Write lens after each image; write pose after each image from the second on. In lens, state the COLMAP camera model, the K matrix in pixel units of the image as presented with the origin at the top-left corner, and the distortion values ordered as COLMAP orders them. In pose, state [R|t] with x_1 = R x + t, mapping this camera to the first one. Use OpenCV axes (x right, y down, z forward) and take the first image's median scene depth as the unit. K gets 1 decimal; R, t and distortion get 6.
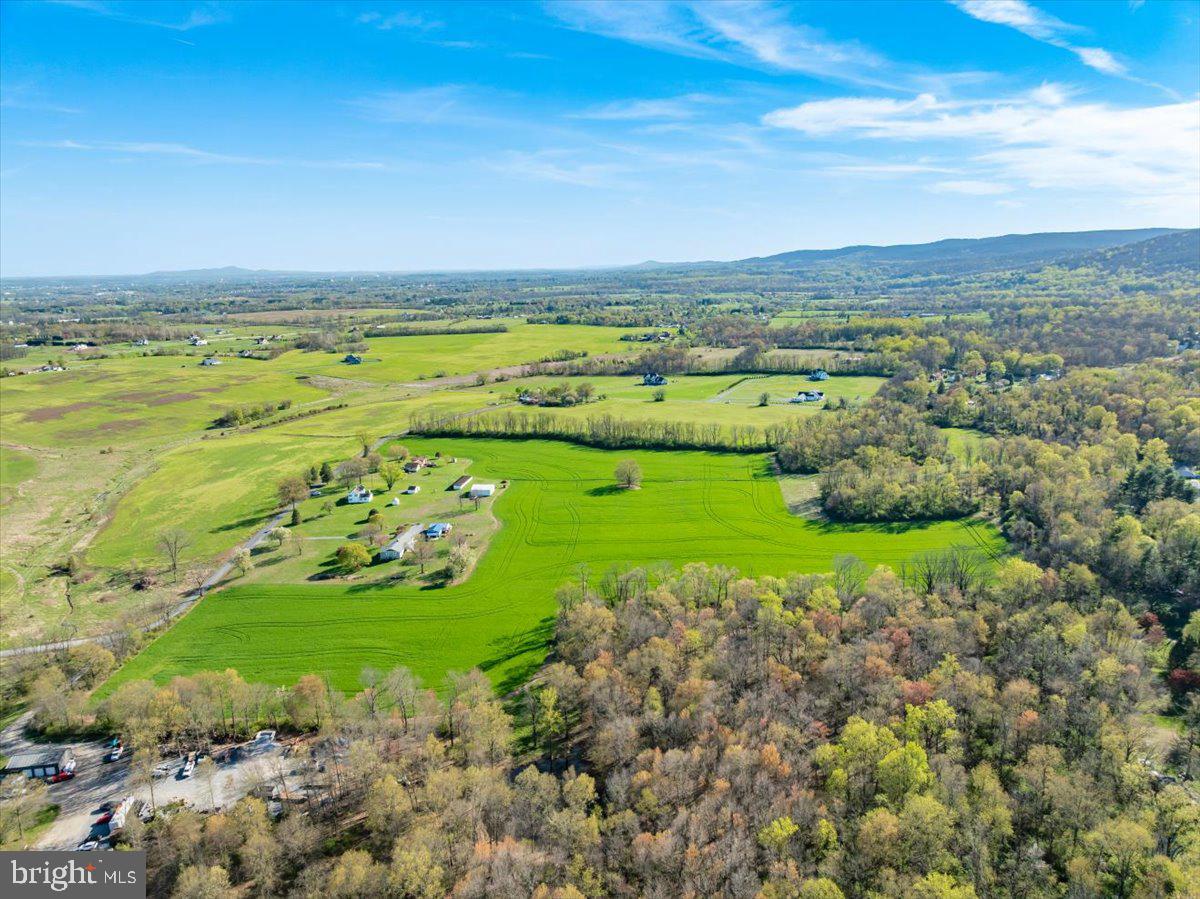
lens RADIAL K [[848.8, 0, 602.8], [0, 848.8, 441.1], [0, 0, 1]] dist [-0.043172, 0.012691]
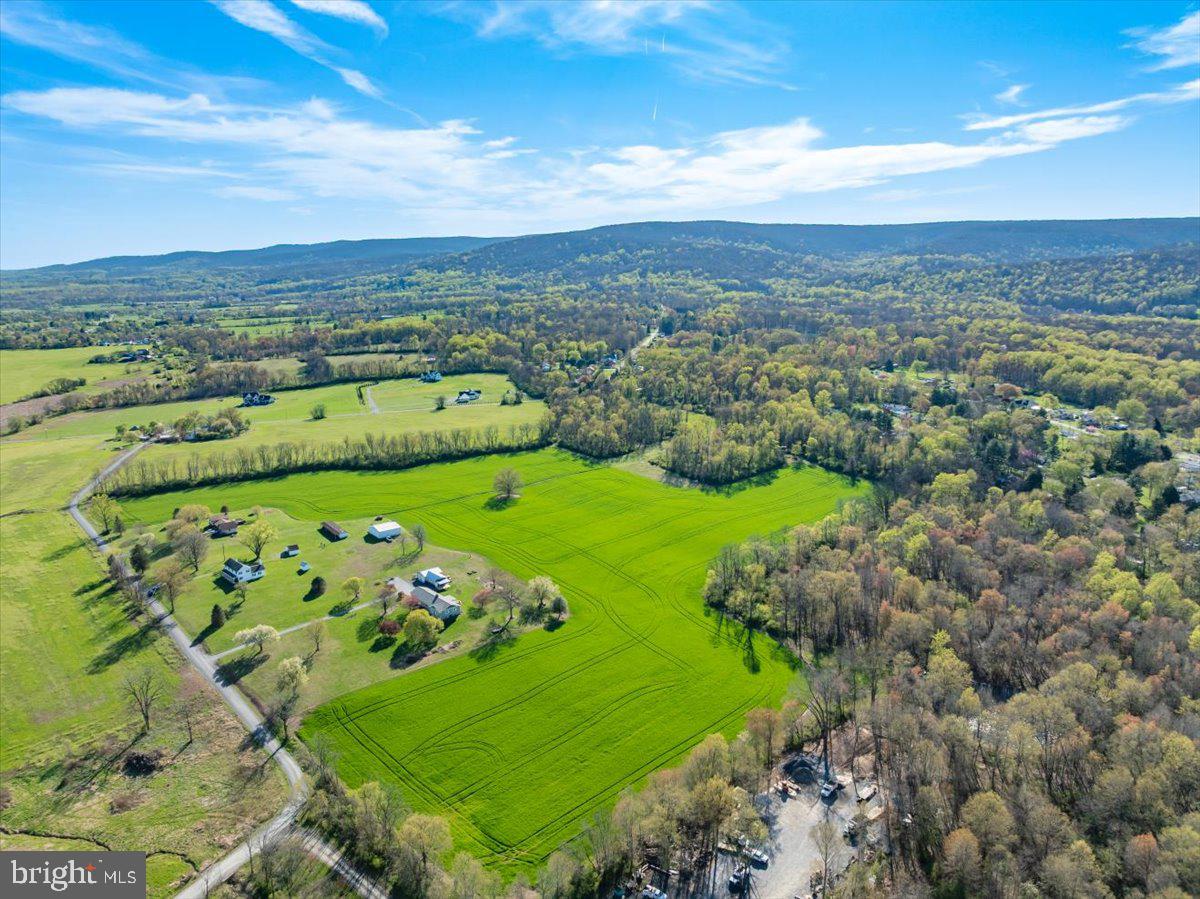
lens RADIAL K [[848.8, 0, 602.7], [0, 848.8, 459.7], [0, 0, 1]] dist [-0.043172, 0.012691]
pose [[0.715527, -0.152783, 0.681673, -0.226454], [0.143050, 0.987158, 0.071097, -0.016586], [-0.683781, 0.046642, 0.728195, 0.095399]]
